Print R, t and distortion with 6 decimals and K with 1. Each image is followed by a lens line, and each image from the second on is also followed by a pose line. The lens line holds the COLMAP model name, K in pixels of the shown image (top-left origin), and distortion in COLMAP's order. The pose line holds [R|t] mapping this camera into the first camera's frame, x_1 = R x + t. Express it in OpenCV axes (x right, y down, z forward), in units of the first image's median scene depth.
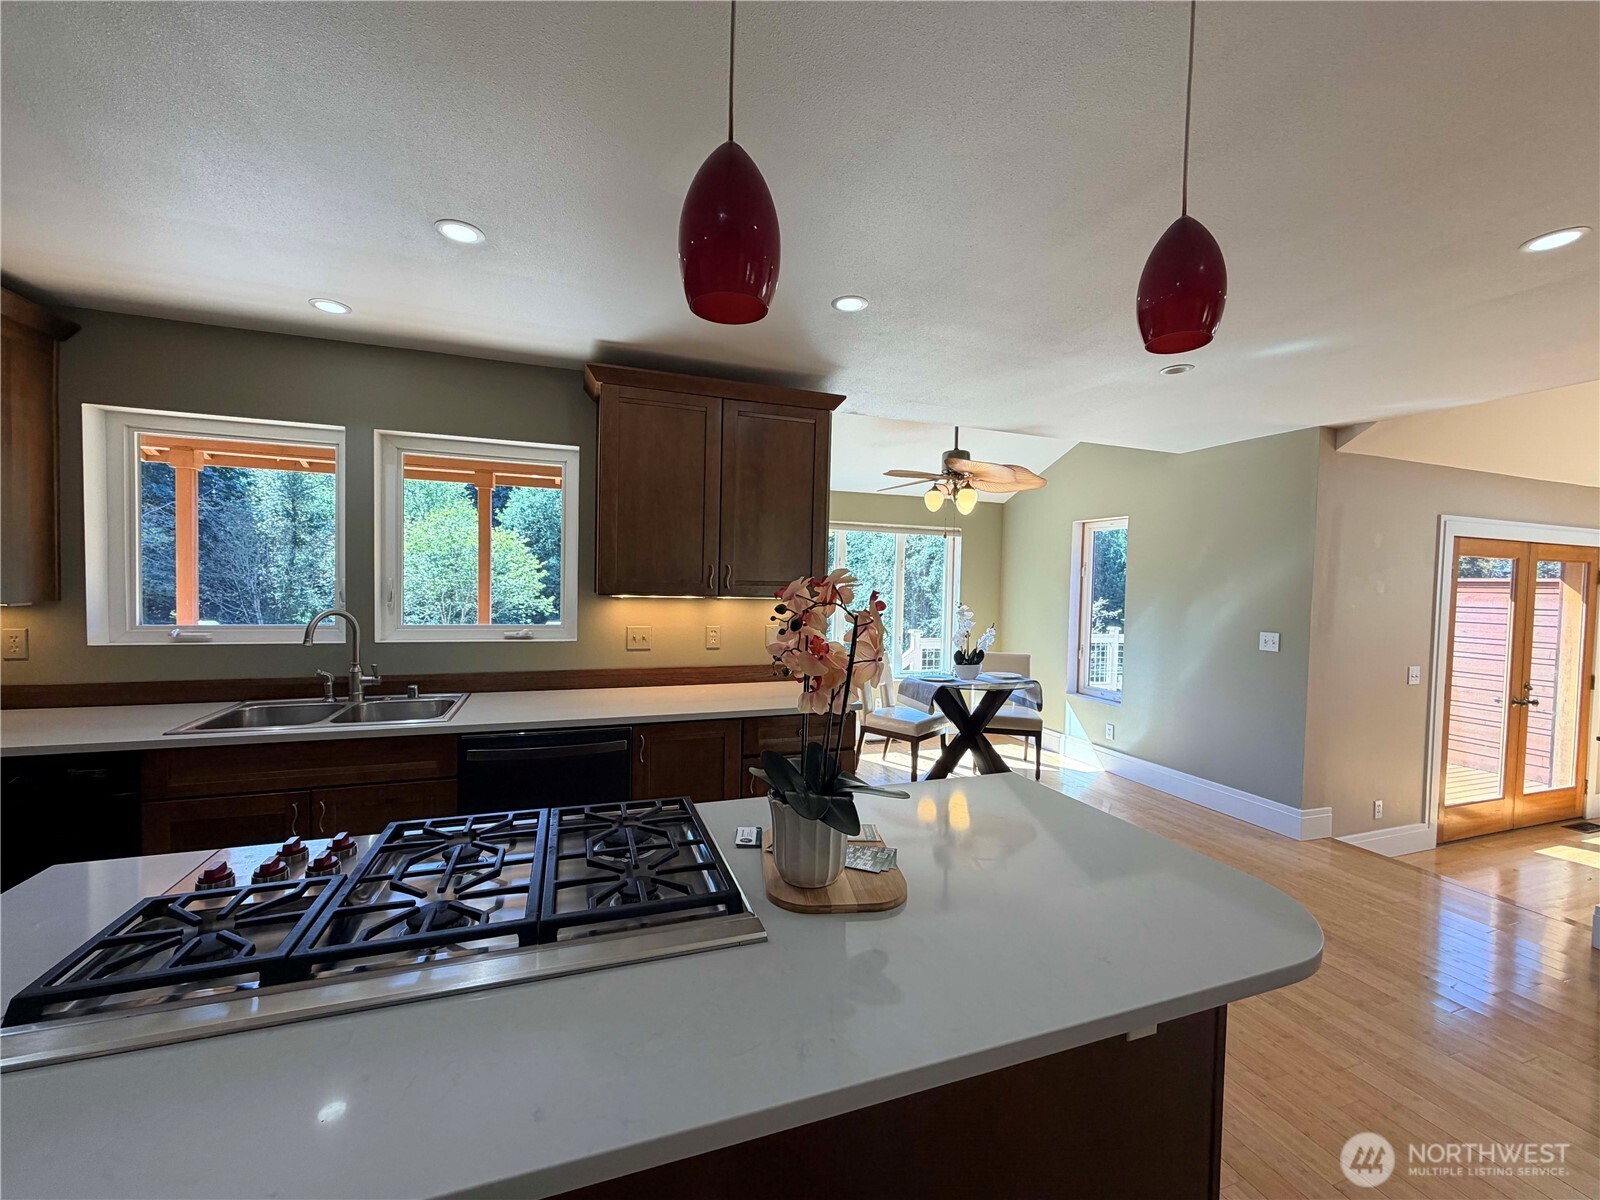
lens RADIAL K [[637.8, 0, 800.0], [0, 637.8, 600.0], [0, 0, 1]] dist [0.001558, 0.000099]
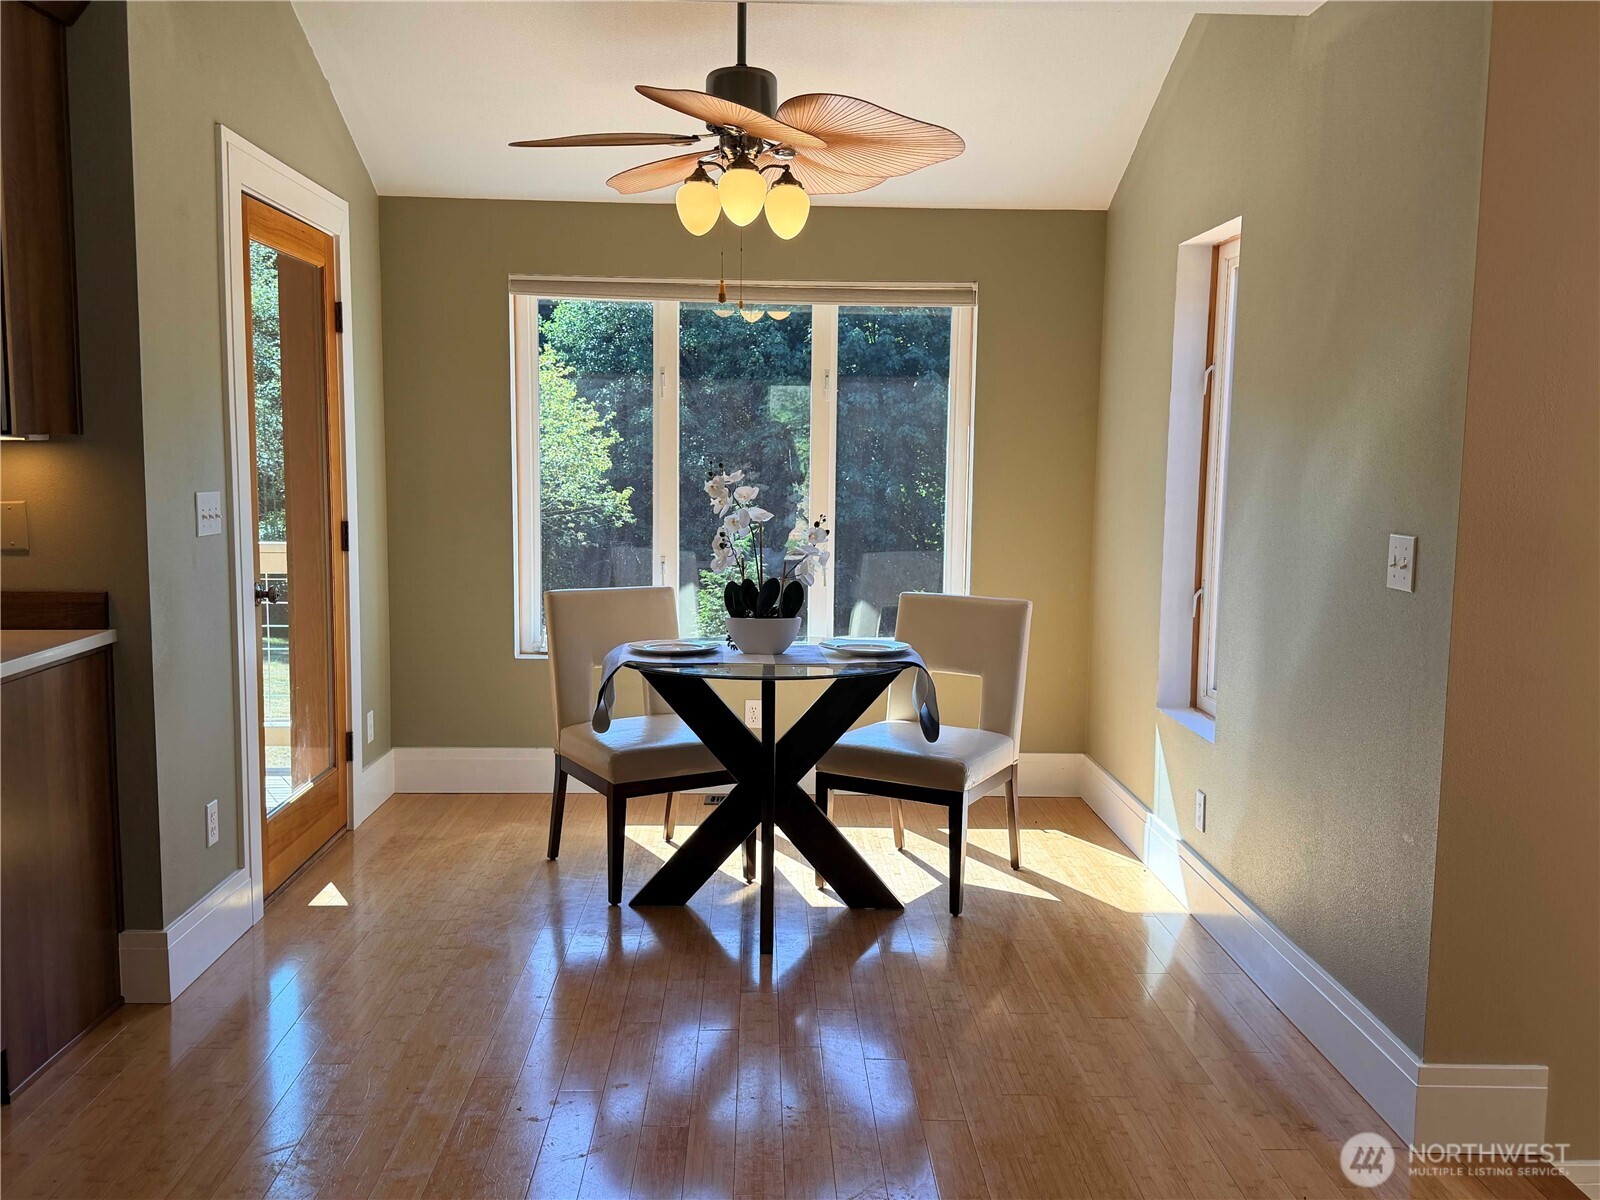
lens RADIAL K [[1462.8, 0, 800.0], [0, 1462.8, 600.0], [0, 0, 1]] dist [0.246813, -0.003072]
pose [[0.954130, 0.018418, -0.298825, 0.549703], [0.002557, 0.997568, 0.069651, 0.023502], [0.299381, -0.067220, 0.951763, 0.111140]]
